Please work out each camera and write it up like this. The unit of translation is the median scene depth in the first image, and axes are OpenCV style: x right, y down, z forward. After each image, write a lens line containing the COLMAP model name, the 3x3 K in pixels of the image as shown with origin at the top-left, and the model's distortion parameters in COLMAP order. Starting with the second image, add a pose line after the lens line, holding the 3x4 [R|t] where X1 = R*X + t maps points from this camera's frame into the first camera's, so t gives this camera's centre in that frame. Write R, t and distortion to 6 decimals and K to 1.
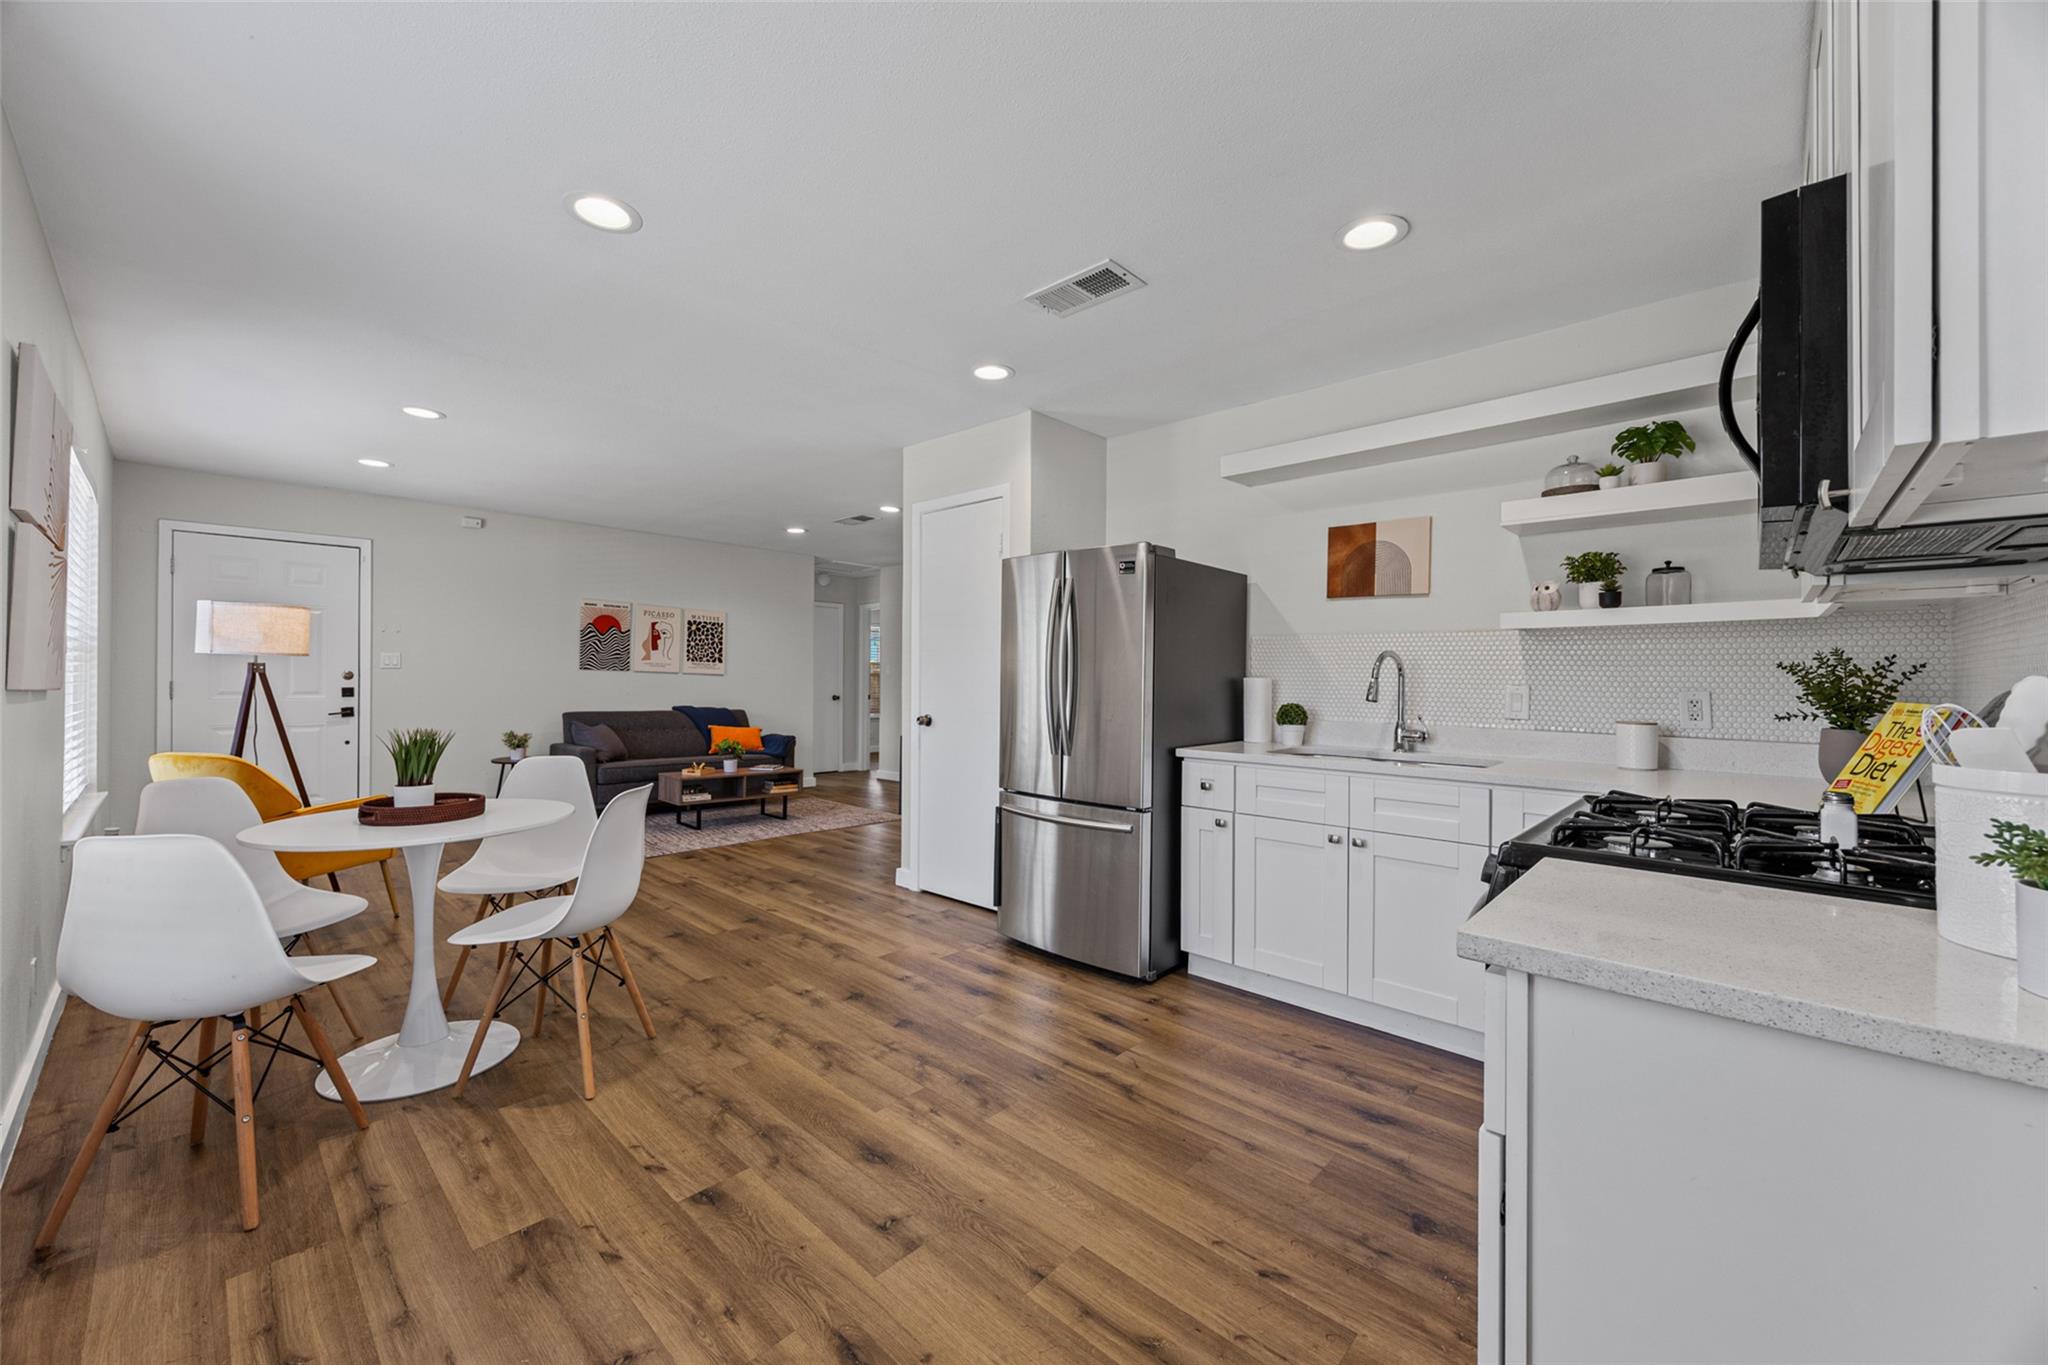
lens RADIAL K [[785.3, 0, 1023.0], [0, 785.3, 684.2], [0, 0, 1]] dist [-0.007042, 0.000271]
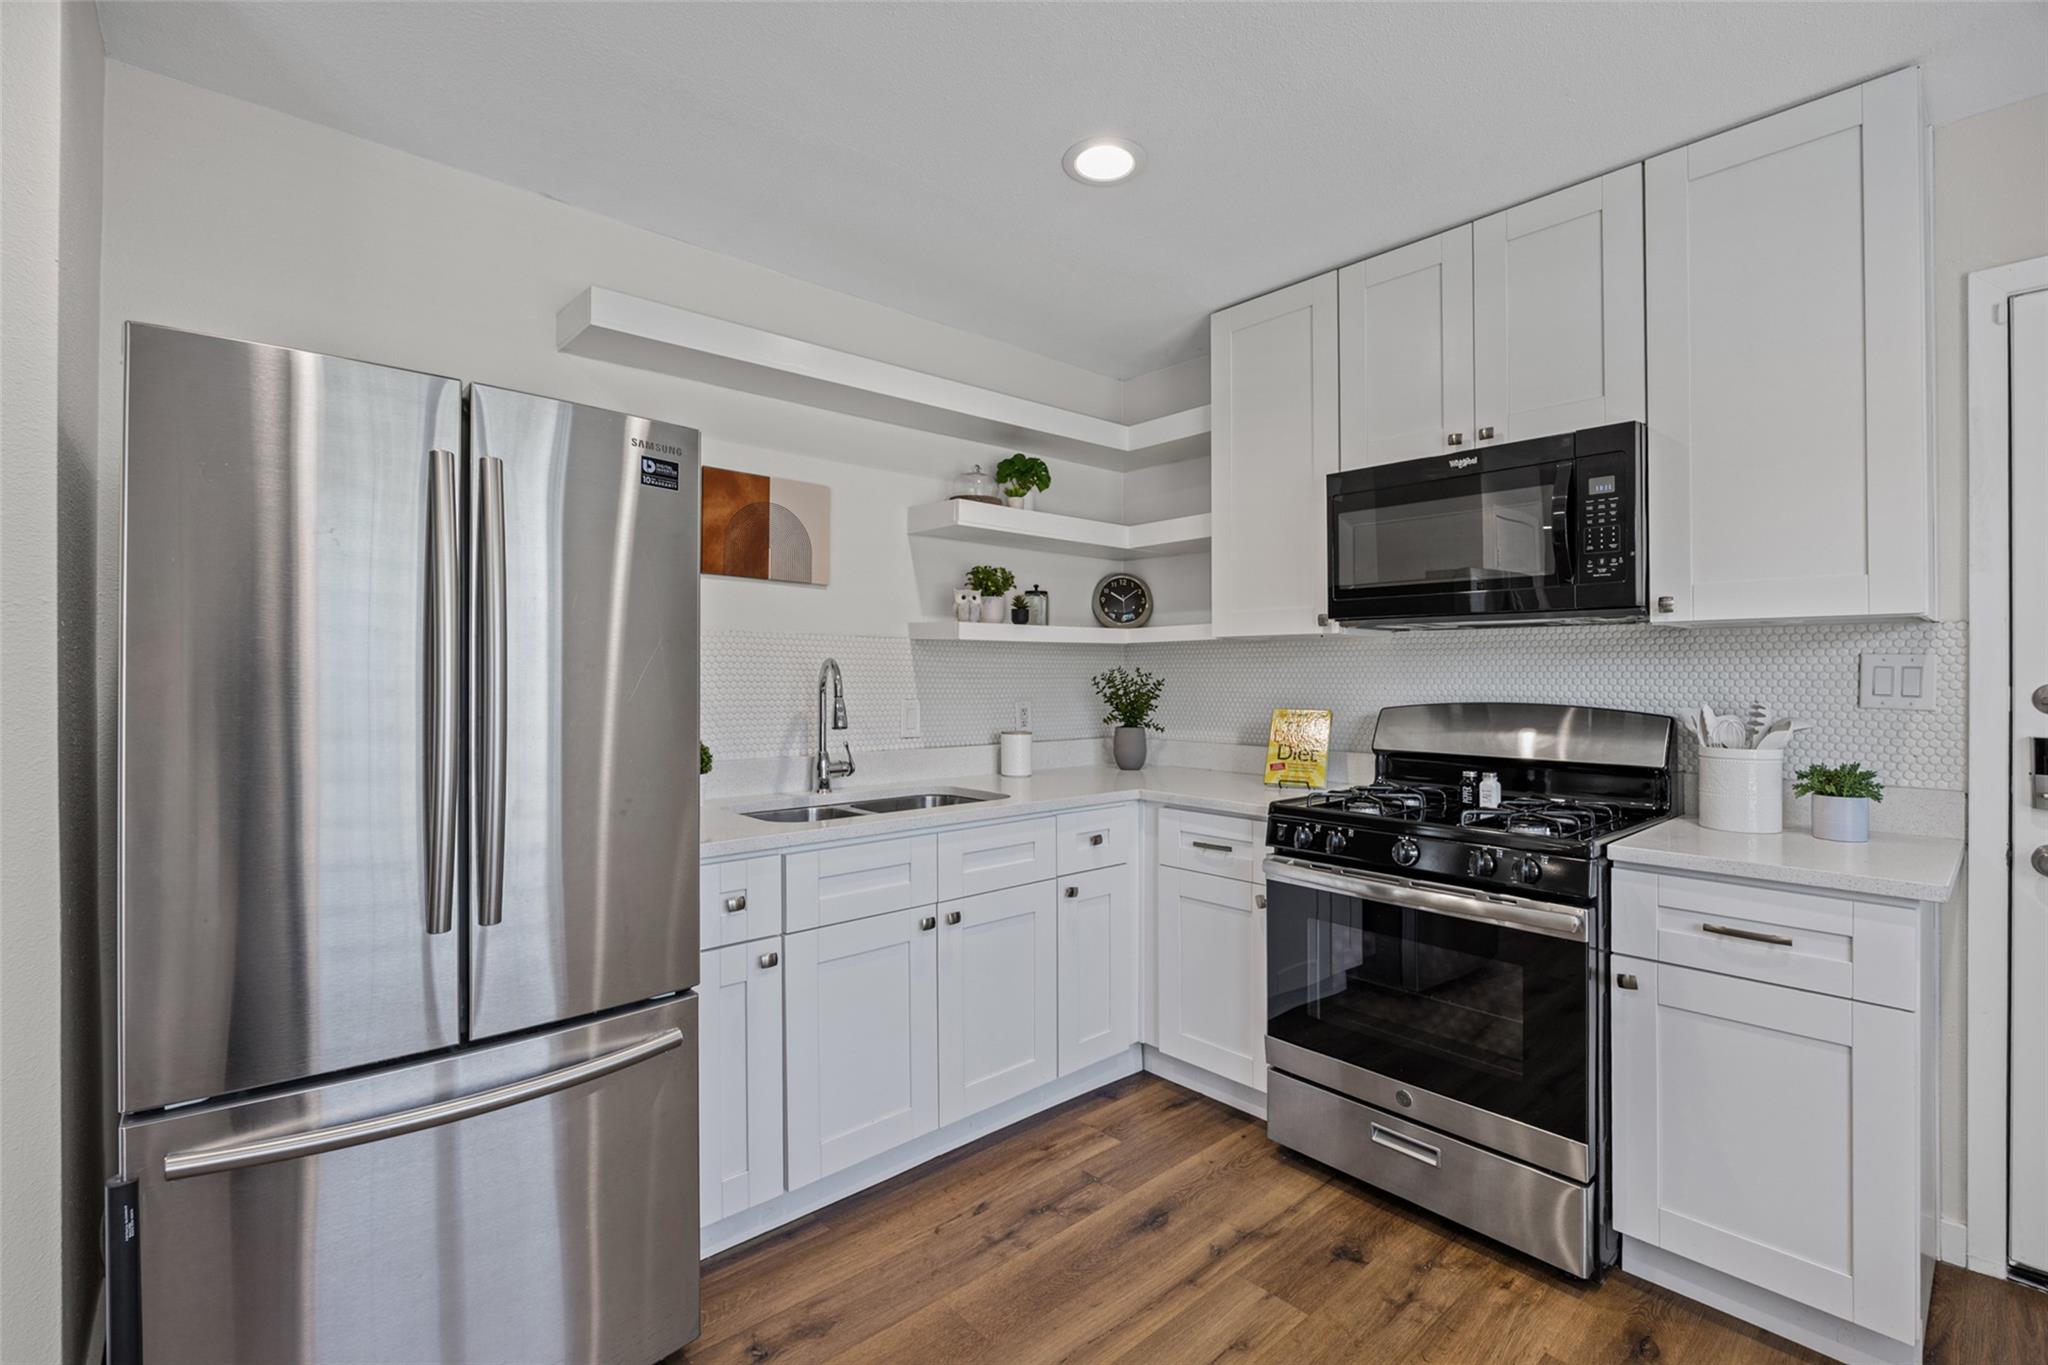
lens RADIAL K [[903.0, 0, 1030.7], [0, 903.0, 668.1], [0, 0, 1]] dist [-0.009514, 0.000065]
pose [[0.084274, -0.001933, 0.996441, -0.465483], [0.005928, 0.999981, 0.001439, -0.041608], [-0.996425, 0.005785, 0.084284, 0.918654]]
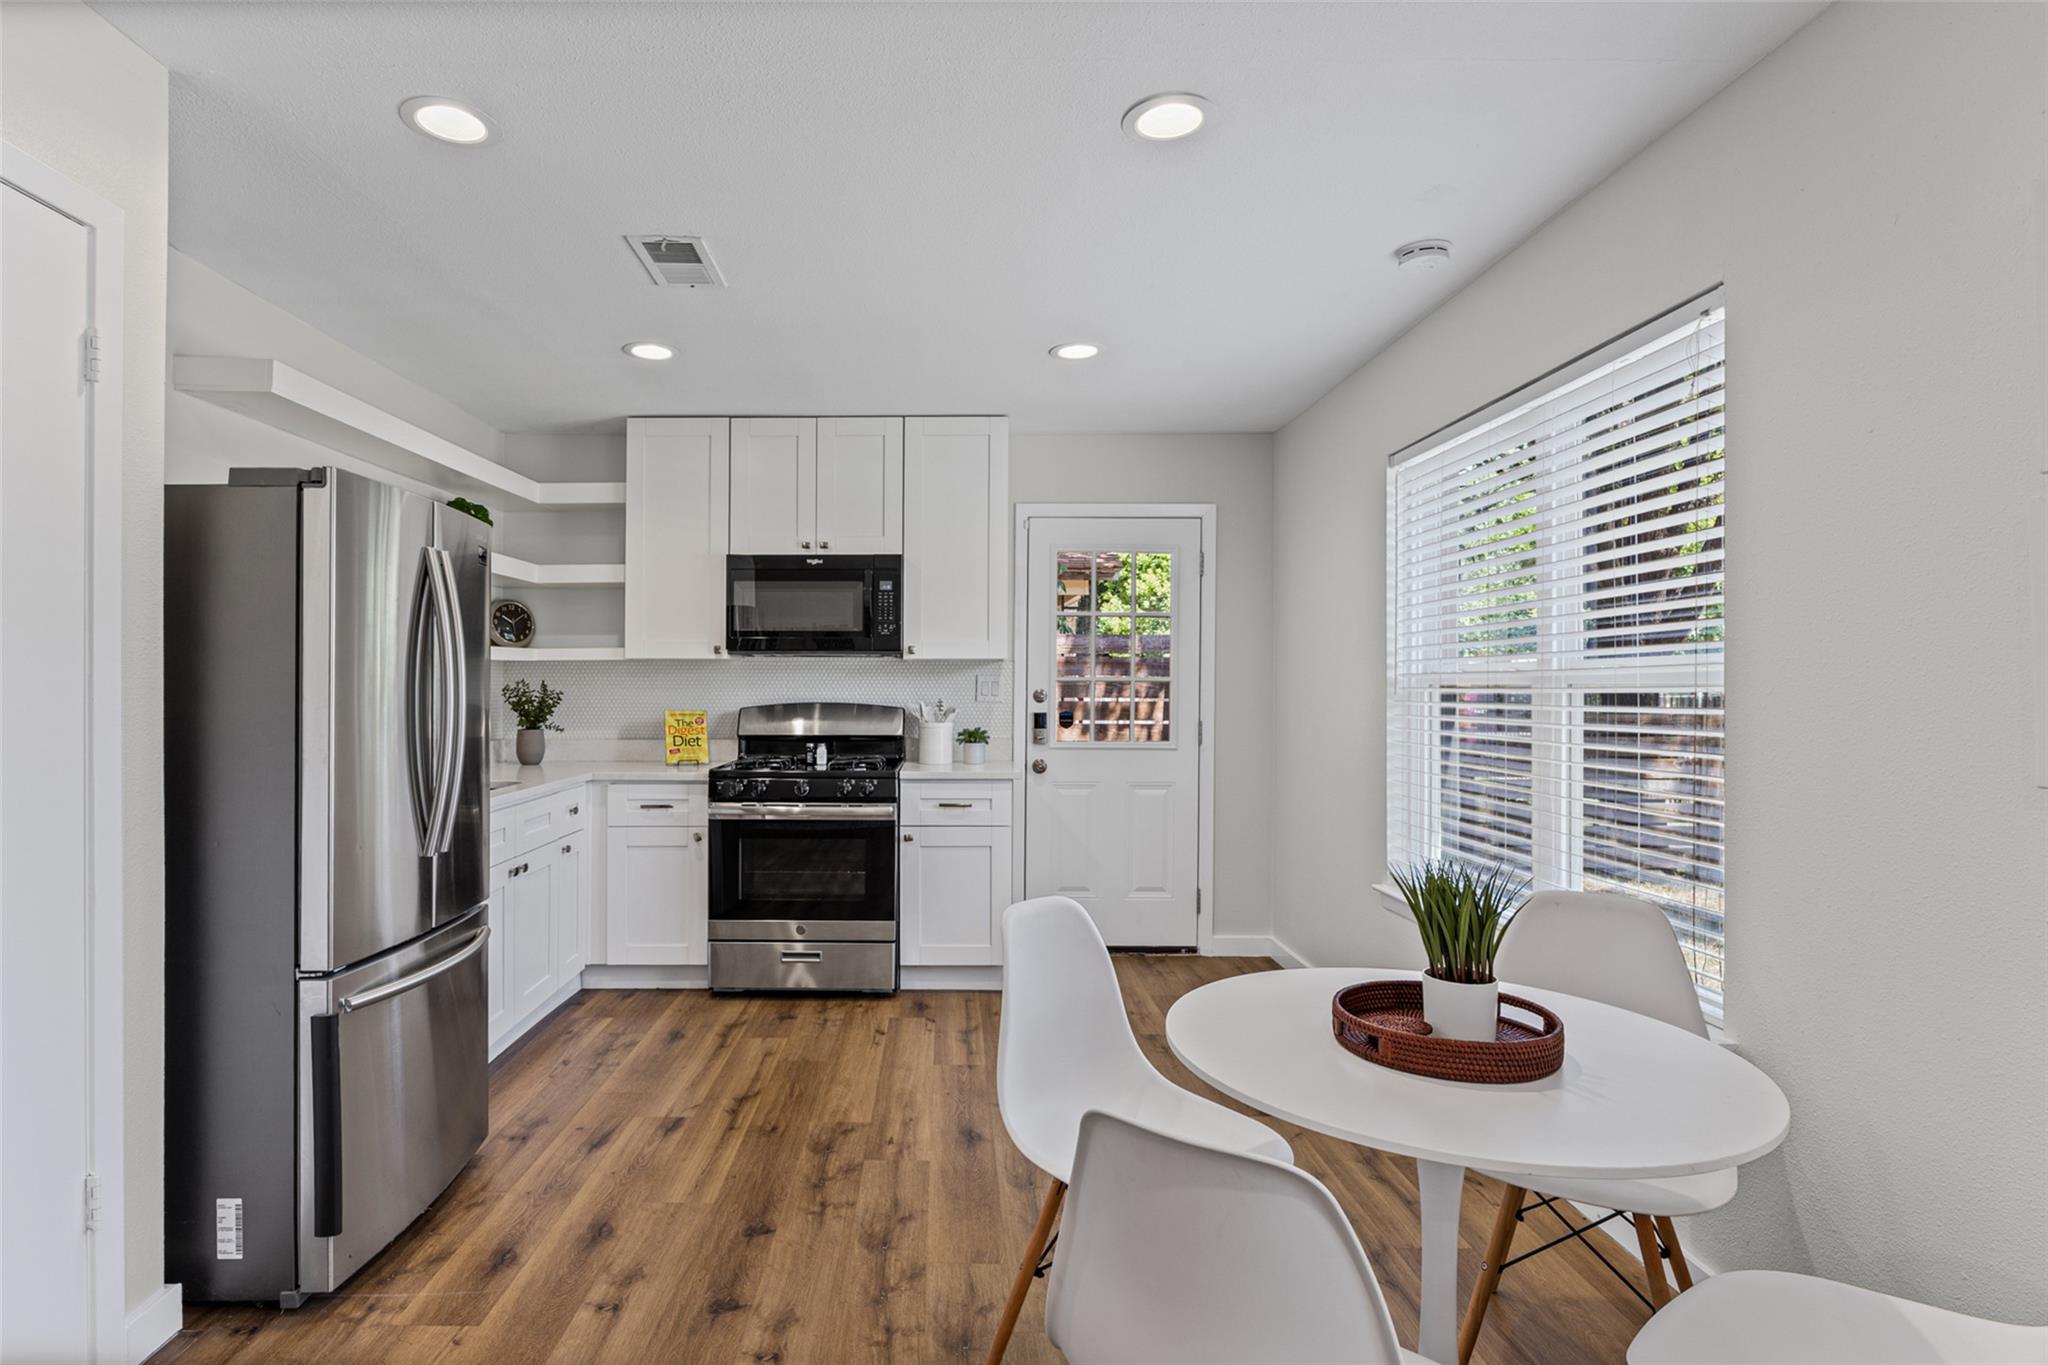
lens RADIAL K [[1046.5, 0, 937.1], [0, 1046.5, 676.2], [0, 0, 1]] dist [-0.016154, 0.000474]
pose [[-0.672571, -0.007279, 0.739997, -1.012131], [-0.001886, 0.999965, 0.008123, -0.063793], [-0.740030, 0.004067, -0.672562, 1.633586]]
